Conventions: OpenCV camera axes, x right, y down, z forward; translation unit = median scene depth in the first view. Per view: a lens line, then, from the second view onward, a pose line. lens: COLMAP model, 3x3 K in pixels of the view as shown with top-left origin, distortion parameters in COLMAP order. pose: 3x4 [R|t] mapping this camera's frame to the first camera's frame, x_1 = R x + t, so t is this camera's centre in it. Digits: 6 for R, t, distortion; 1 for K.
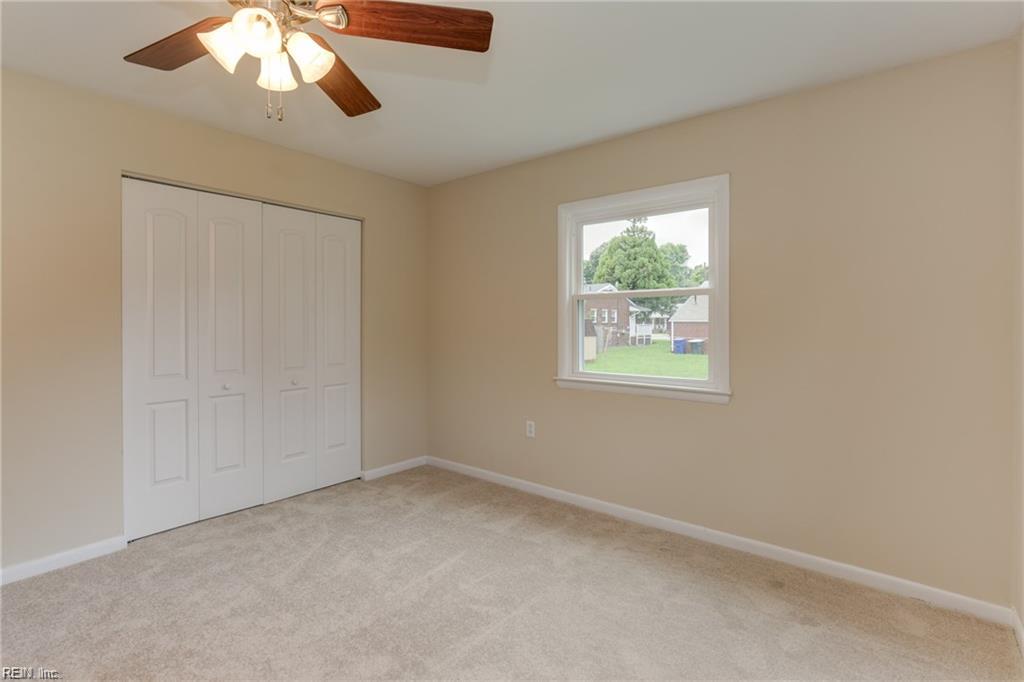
lens RADIAL K [[485.1, 0, 514.8], [0, 485.1, 323.4], [0, 0, 1]] dist [0.000150, 0.000203]
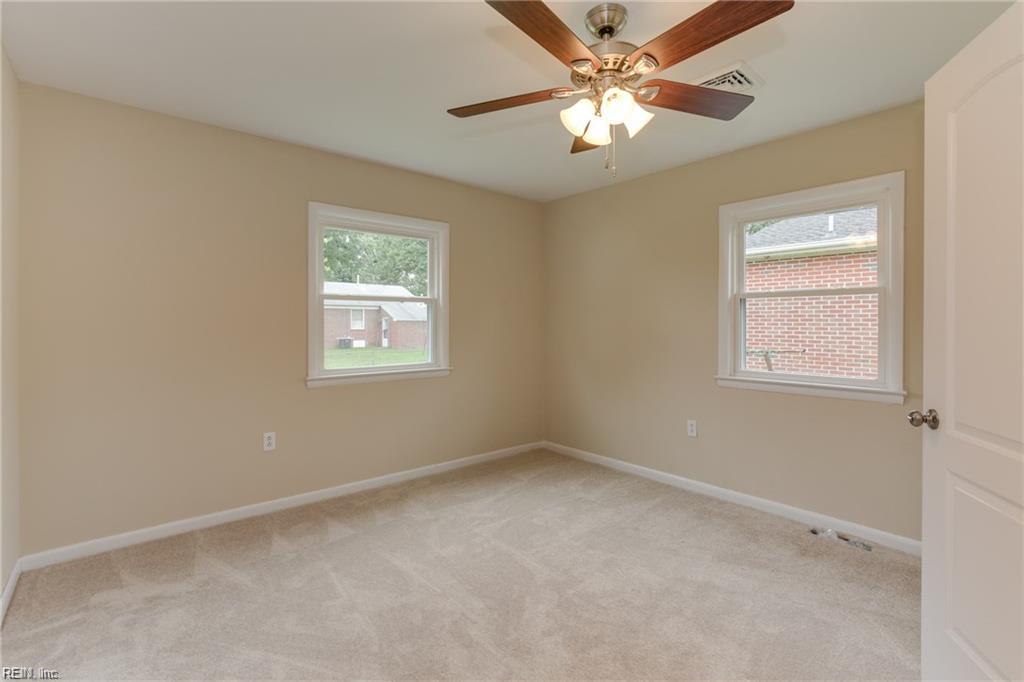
lens RADIAL K [[485.1, 0, 514.8], [0, 485.1, 323.4], [0, 0, 1]] dist [0.000150, 0.000203]
pose [[0.163159, -0.005250, 0.986586, -0.875785], [-0.005808, 0.999963, 0.006282, -0.006764], [-0.986583, -0.006755, 0.163123, 0.476572]]
